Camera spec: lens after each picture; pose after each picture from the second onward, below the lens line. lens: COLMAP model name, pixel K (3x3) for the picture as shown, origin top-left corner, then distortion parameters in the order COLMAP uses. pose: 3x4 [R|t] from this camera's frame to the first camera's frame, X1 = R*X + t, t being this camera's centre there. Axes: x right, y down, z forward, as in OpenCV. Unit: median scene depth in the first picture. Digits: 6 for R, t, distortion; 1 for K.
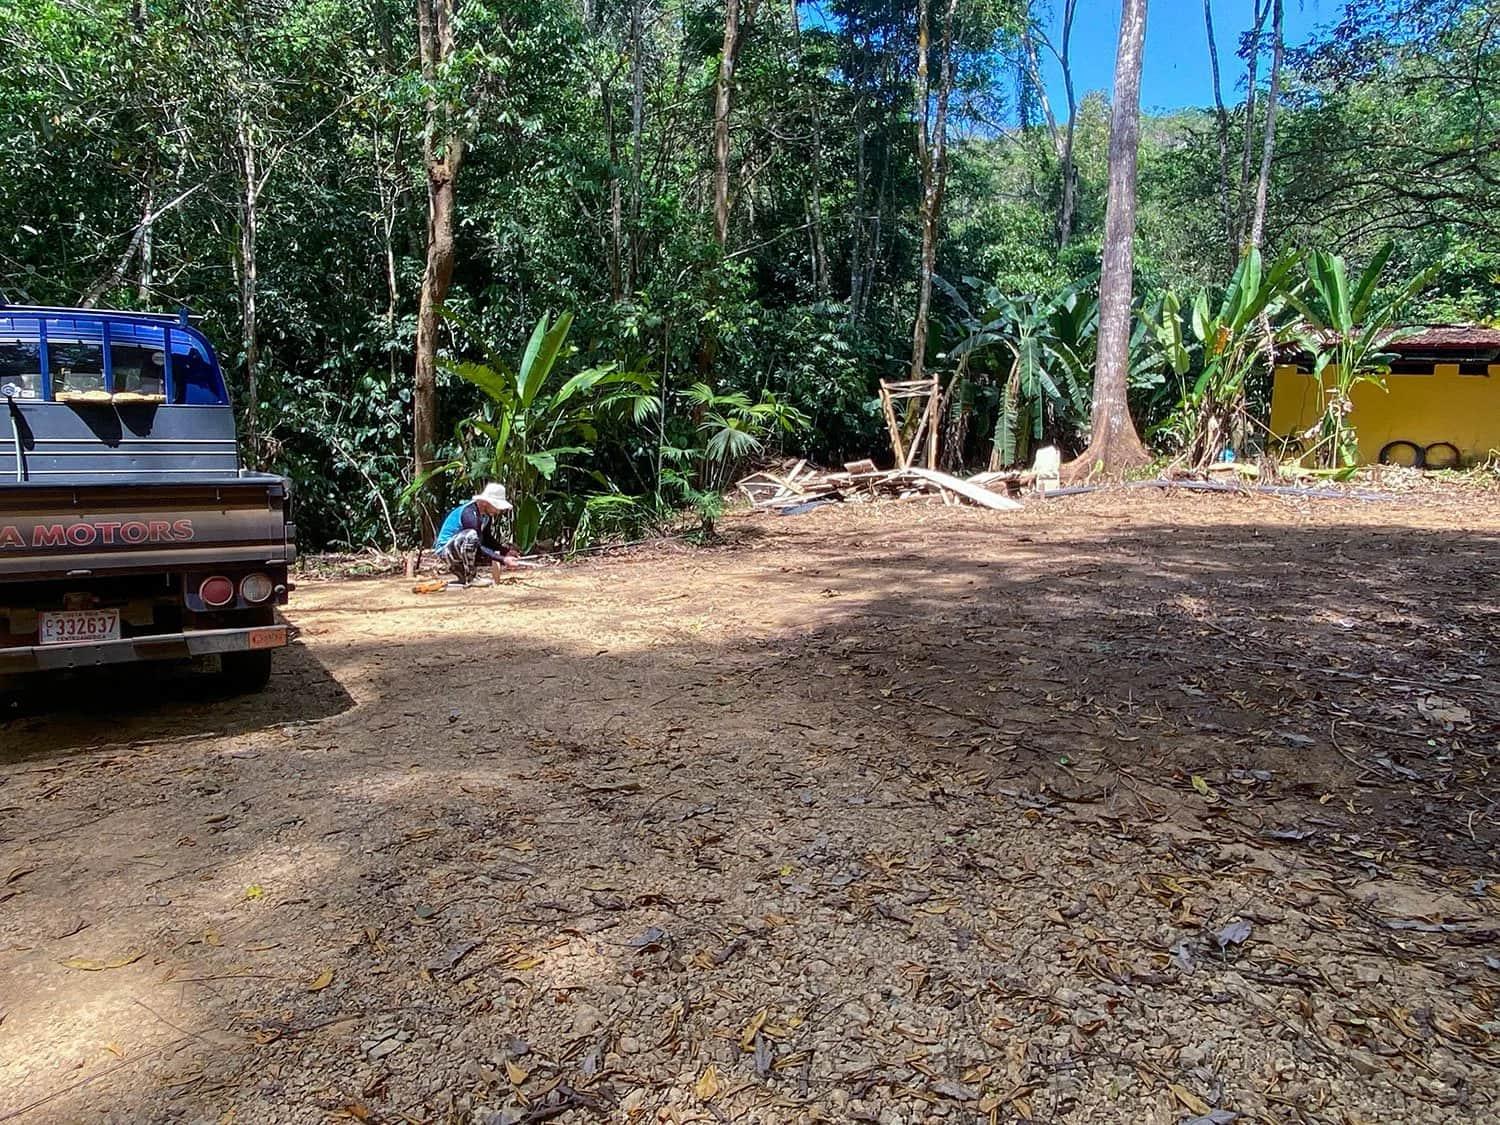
lens RADIAL K [[1015.4, 0, 750.0], [0, 1015.4, 562.5], [0, 0, 1]] dist [0.095266, -0.126902]
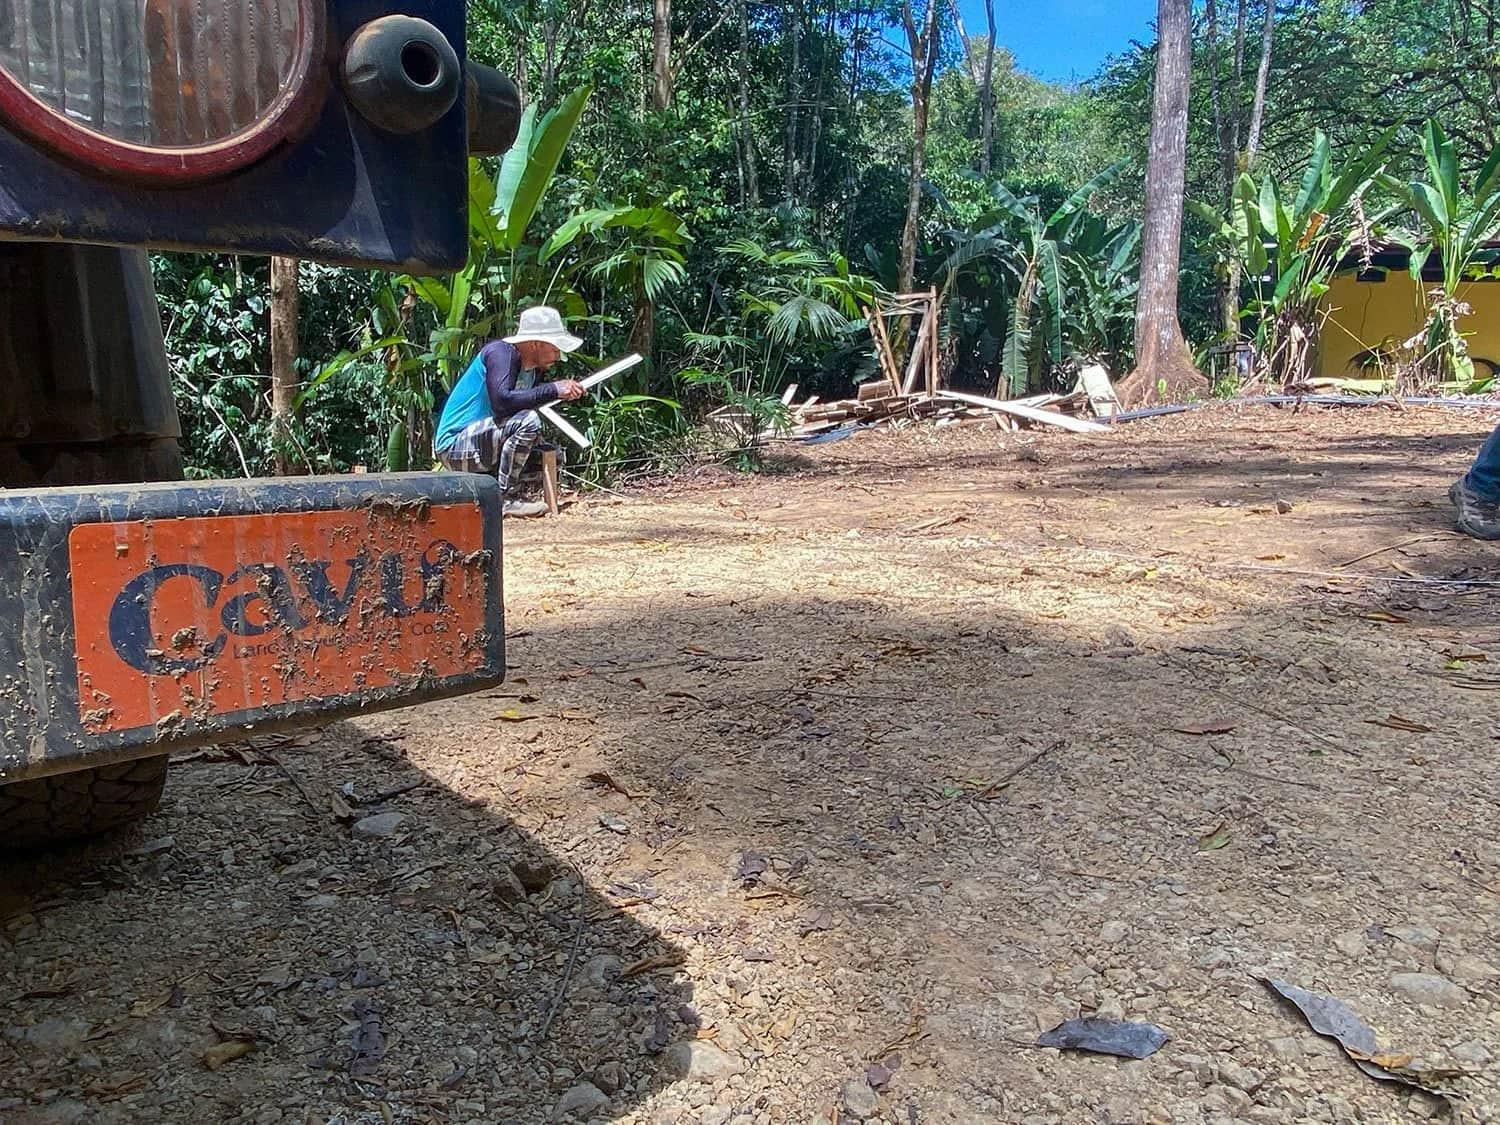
lens RADIAL K [[1015.4, 0, 750.0], [0, 1015.4, 562.5], [0, 0, 1]] dist [0.095266, -0.126902]
pose [[0.988345, -0.025345, 0.150107, -0.107003], [0.021909, 0.999460, 0.024502, 0.019028], [-0.150646, -0.020928, 0.988366, 0.210449]]
